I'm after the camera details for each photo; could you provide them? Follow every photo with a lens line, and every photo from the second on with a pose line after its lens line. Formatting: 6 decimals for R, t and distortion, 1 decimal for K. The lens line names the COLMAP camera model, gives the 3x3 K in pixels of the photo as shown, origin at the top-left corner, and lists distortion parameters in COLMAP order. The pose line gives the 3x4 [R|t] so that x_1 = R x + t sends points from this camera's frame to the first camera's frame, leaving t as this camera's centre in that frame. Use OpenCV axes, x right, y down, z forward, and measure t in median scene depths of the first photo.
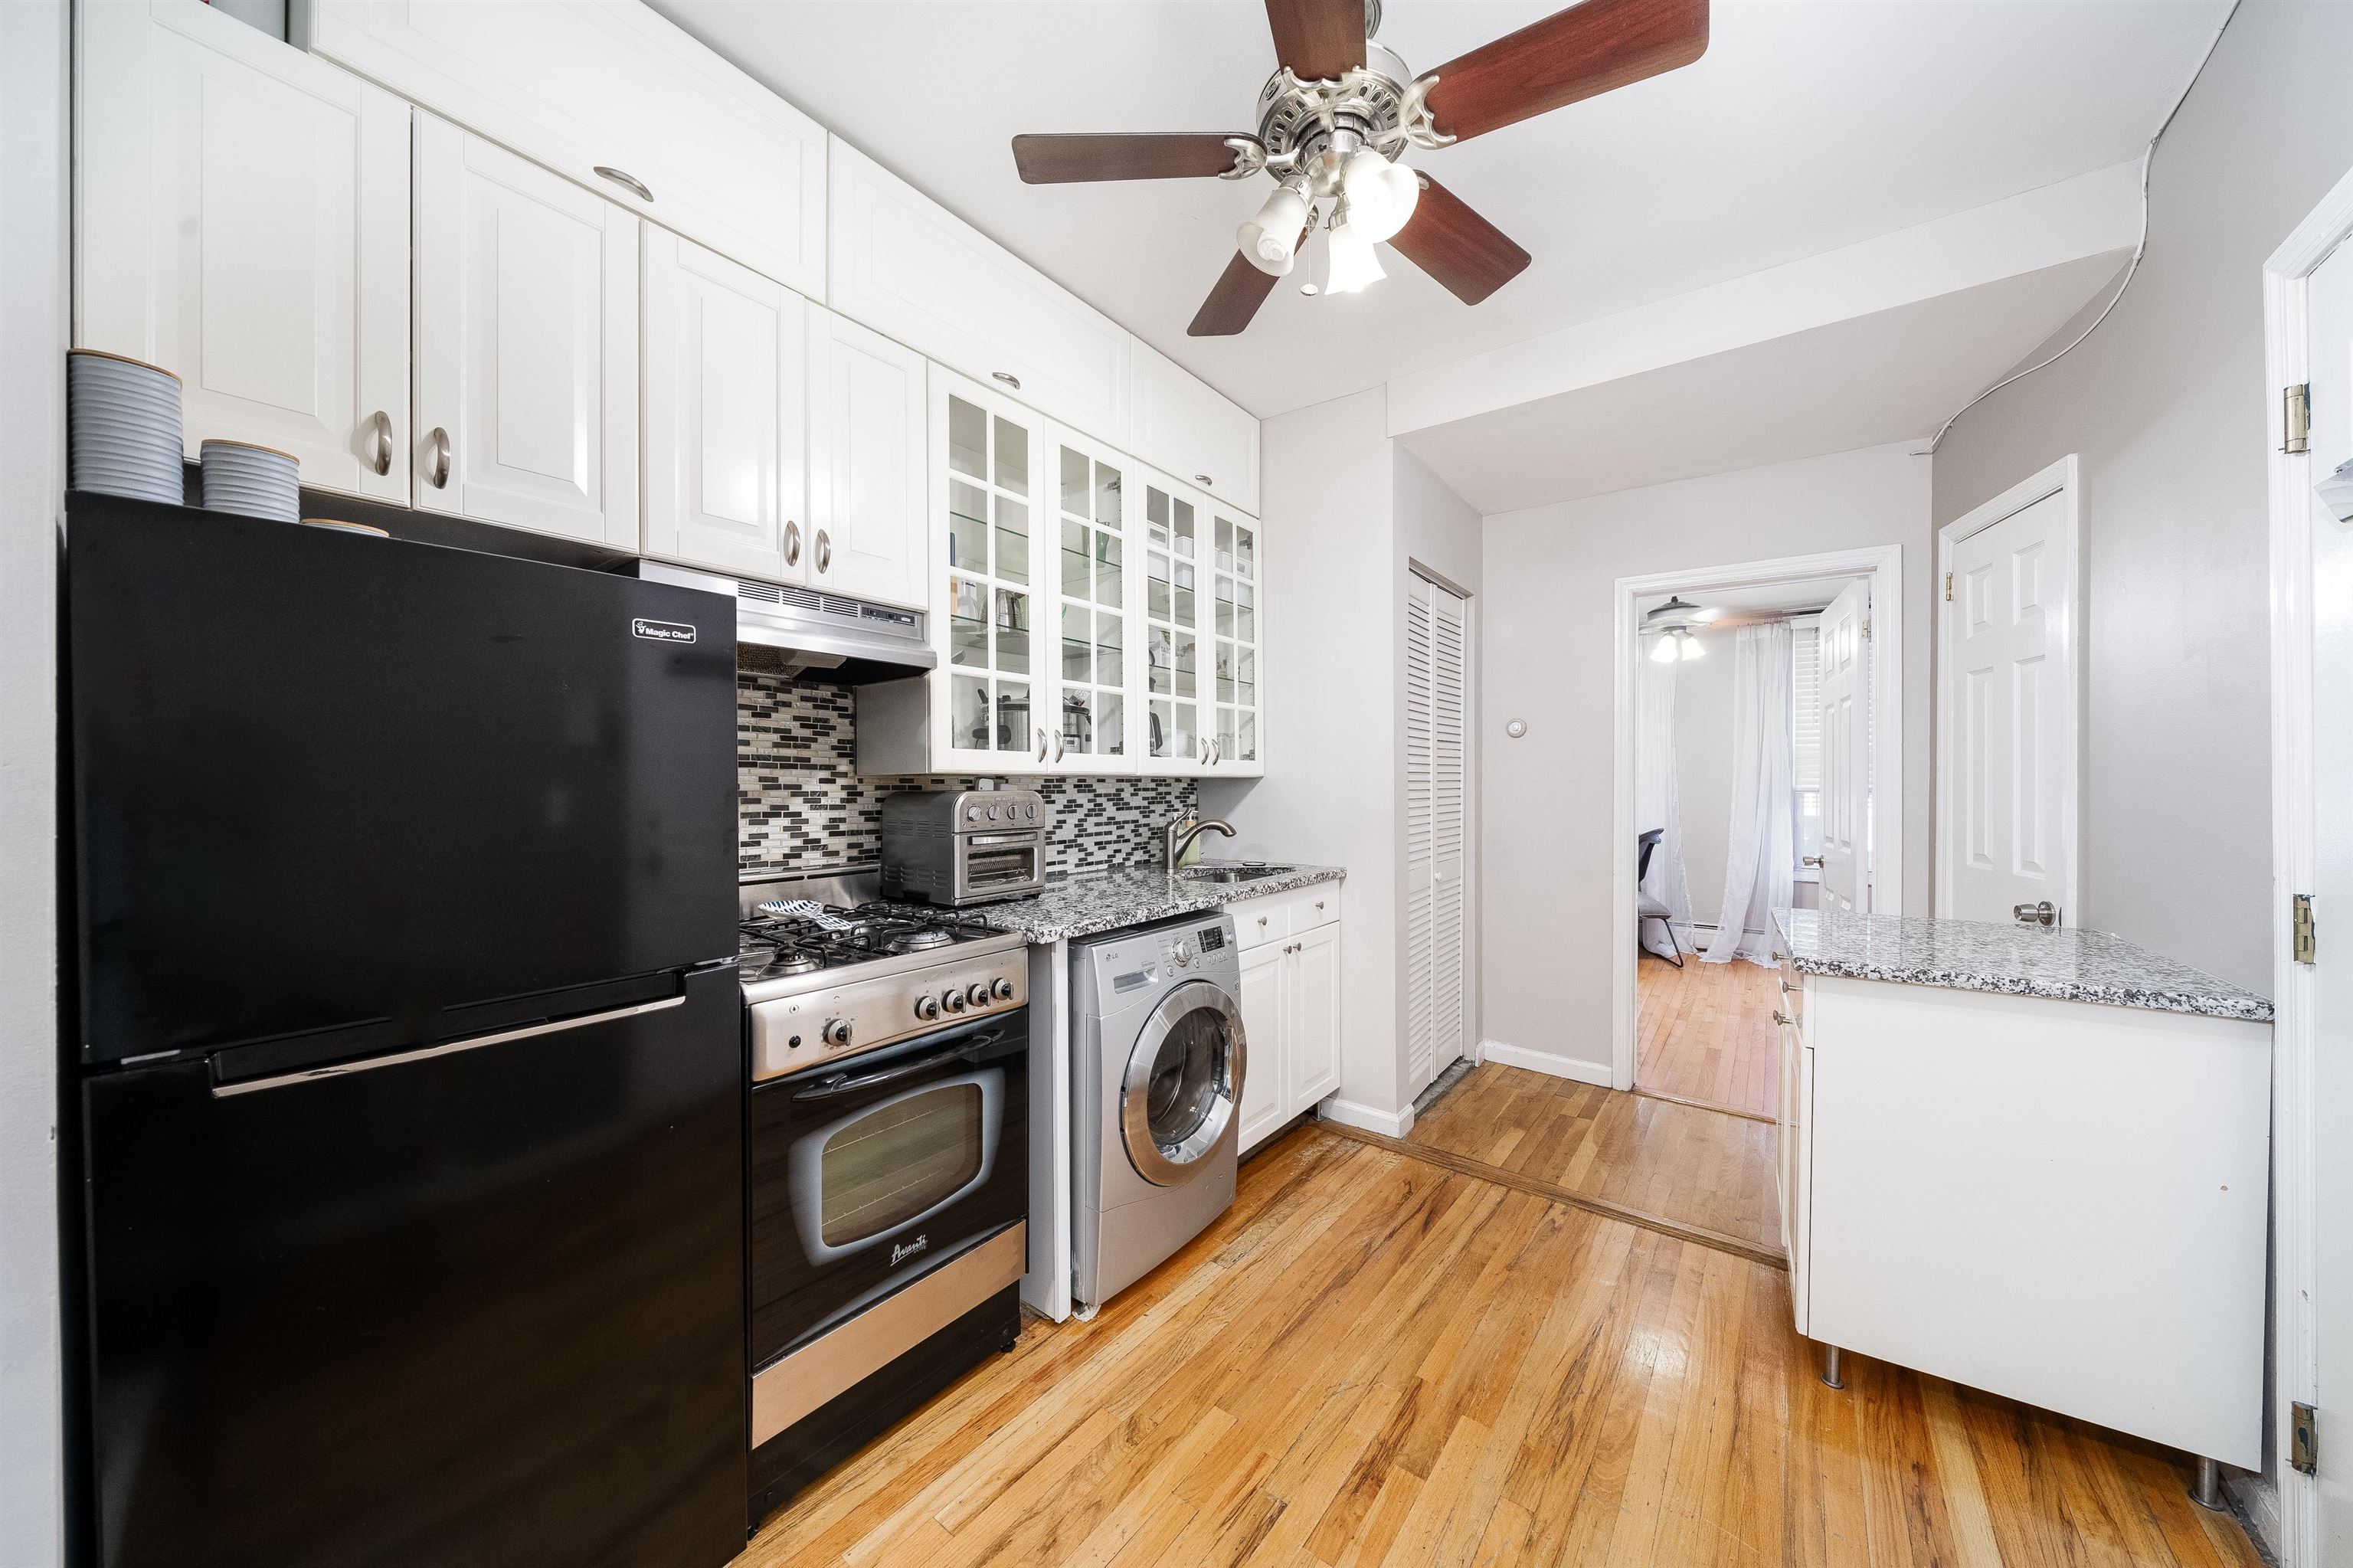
lens RADIAL K [[815.5, 0, 1179.1], [0, 815.5, 781.3], [0, 0, 1]] dist [-0.008572, -0.000151]
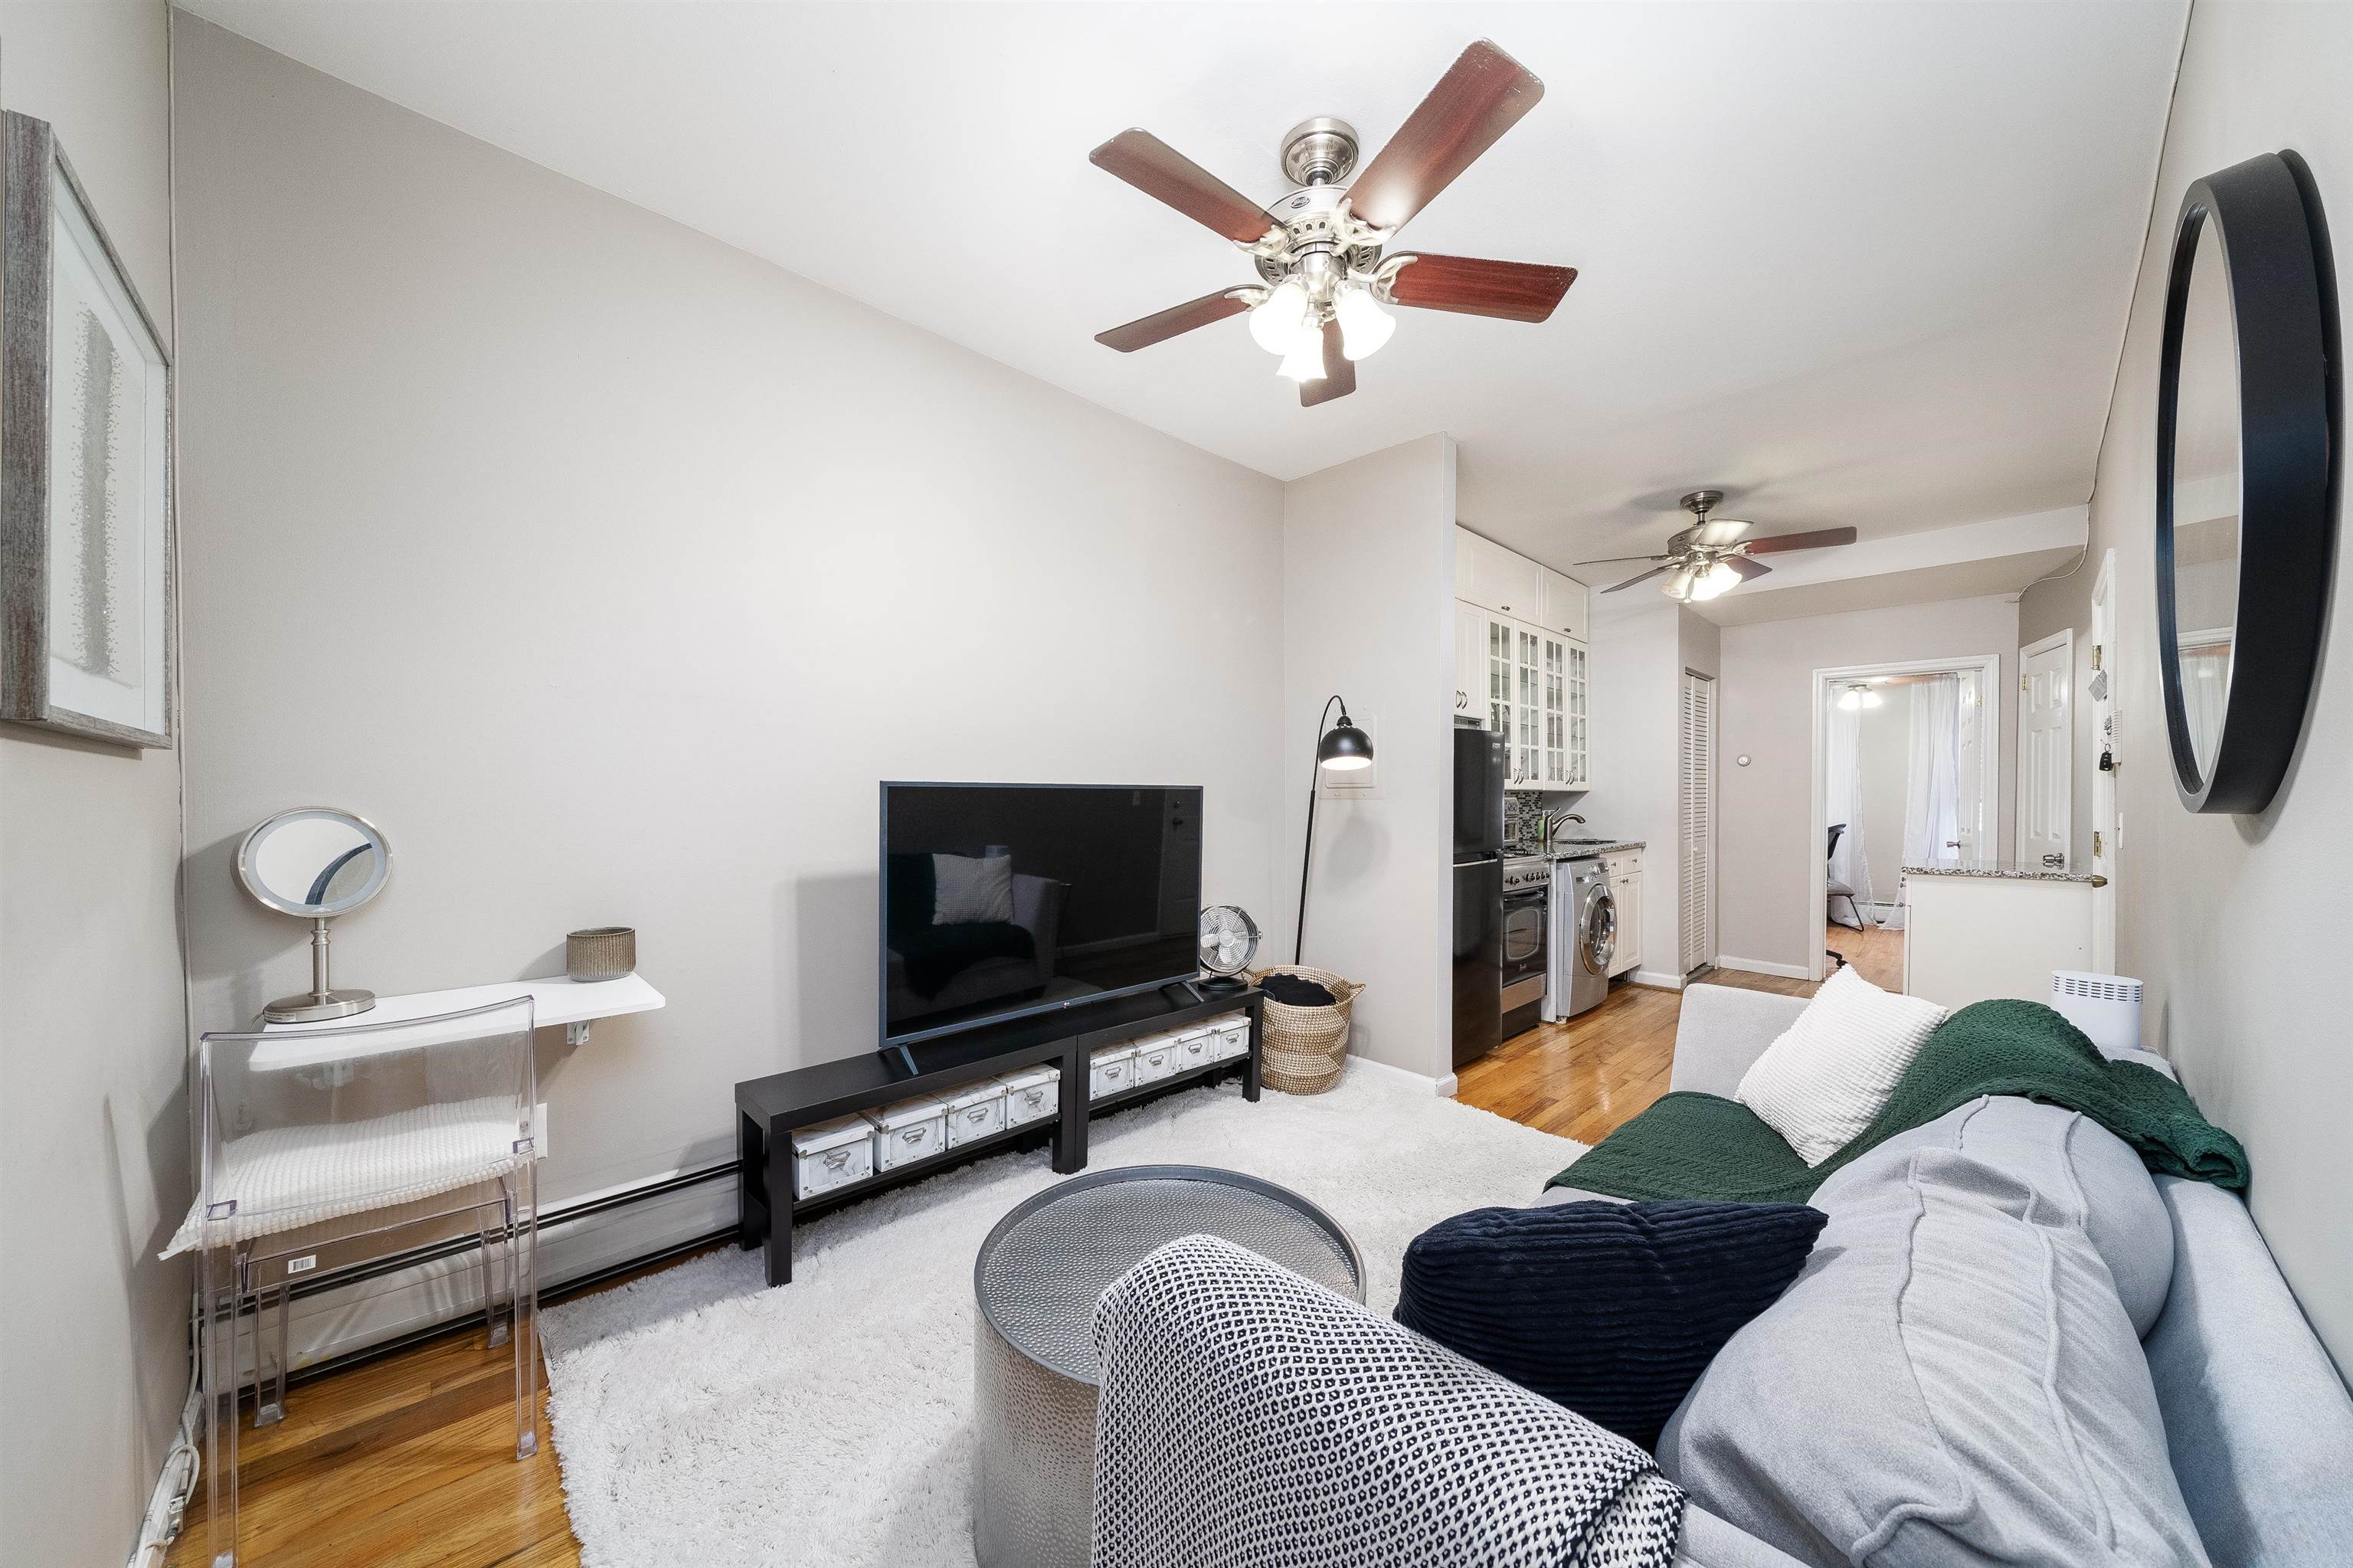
lens RADIAL K [[815.5, 0, 1169.3], [0, 815.5, 806.4], [0, 0, 1]] dist [-0.008572, -0.000151]
pose [[0.985864, 0.000789, -0.167548, -0.534417], [0.001322, 0.999921, 0.012483, 0.006241], [0.167545, -0.012528, 0.985785, -0.947759]]
